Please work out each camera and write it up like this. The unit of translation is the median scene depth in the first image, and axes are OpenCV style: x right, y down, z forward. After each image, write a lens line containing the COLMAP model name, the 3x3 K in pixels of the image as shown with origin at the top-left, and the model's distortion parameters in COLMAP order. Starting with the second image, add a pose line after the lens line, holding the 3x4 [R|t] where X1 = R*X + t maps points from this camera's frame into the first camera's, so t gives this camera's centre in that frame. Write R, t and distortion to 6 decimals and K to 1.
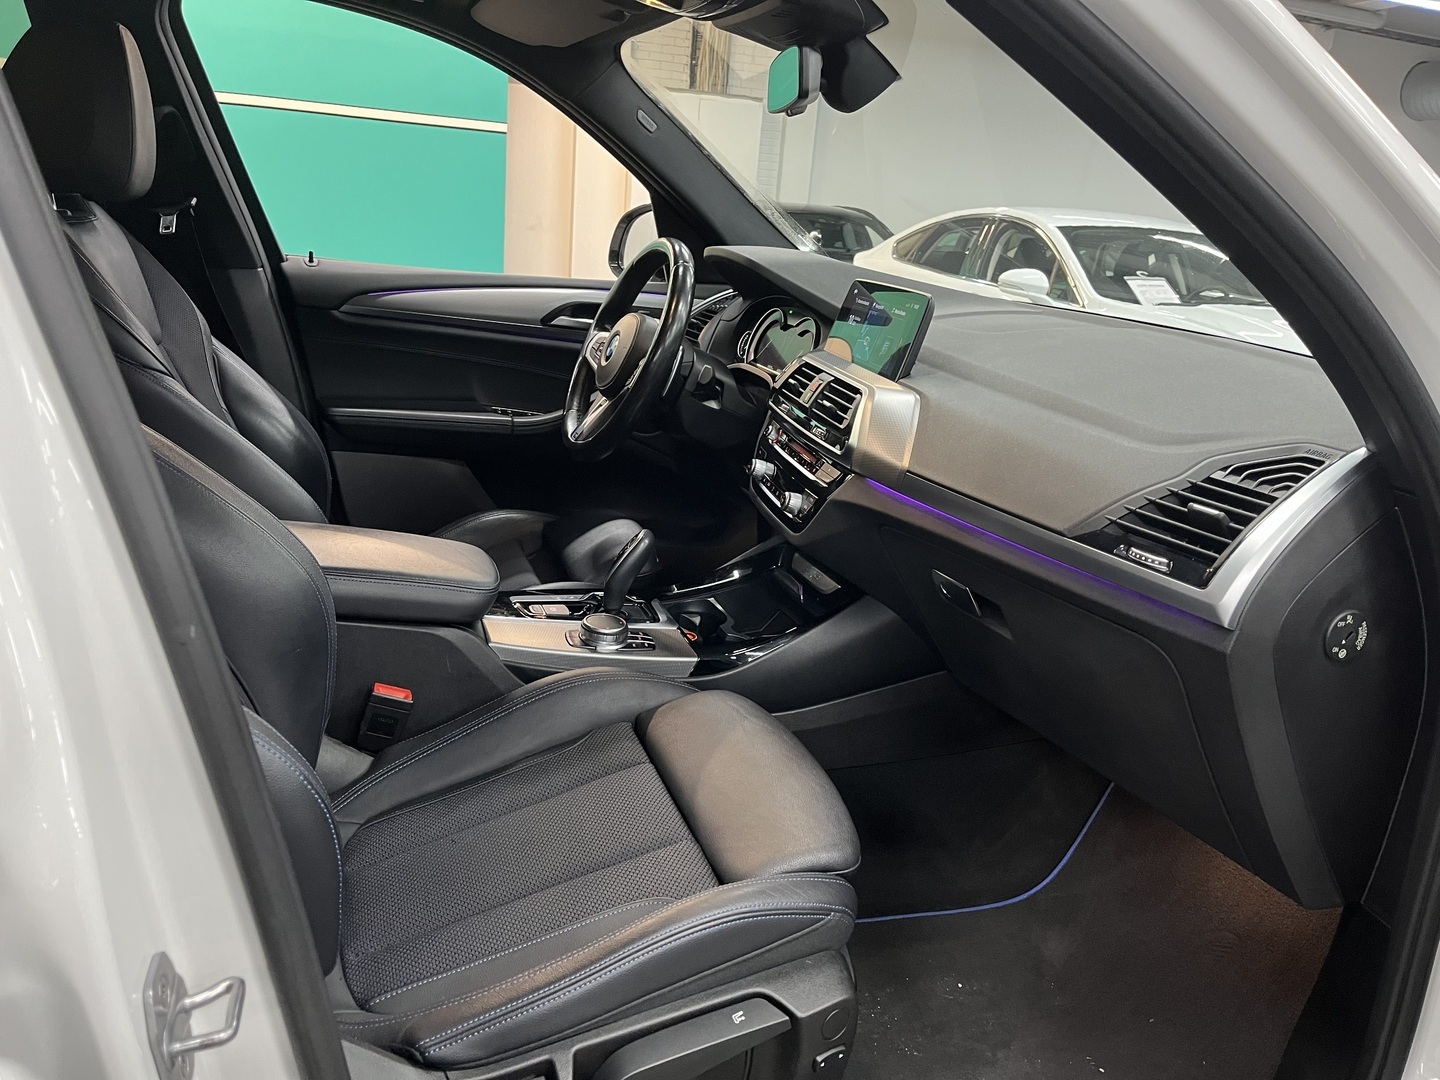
lens RADIAL K [[1105.9, 0, 724.2], [0, 1105.9, 533.3], [0, 0, 1]] dist [0.004057, -0.026126]
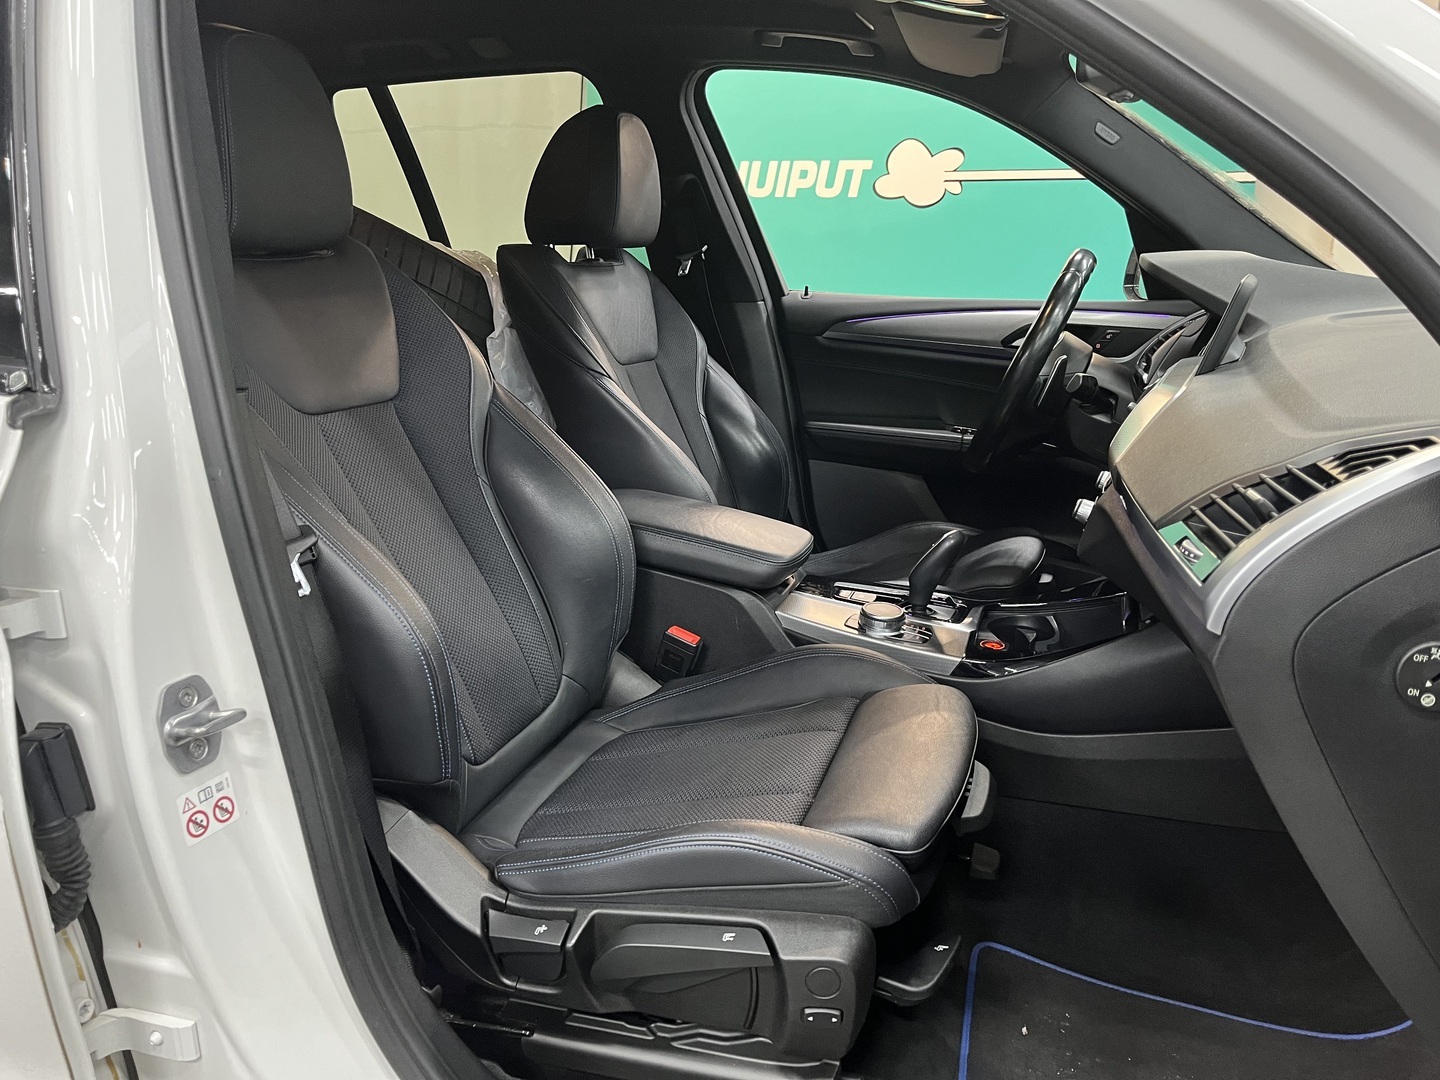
lens RADIAL K [[1105.9, 0, 718.5], [0, 1105.9, 550.5], [0, 0, 1]] dist [0.004057, -0.026126]
pose [[0.767241, 0.093065, -0.634571, 0.360883], [-0.121433, 0.992599, -0.001248, 0.037873], [0.629758, 0.078015, 0.772864, 0.074483]]
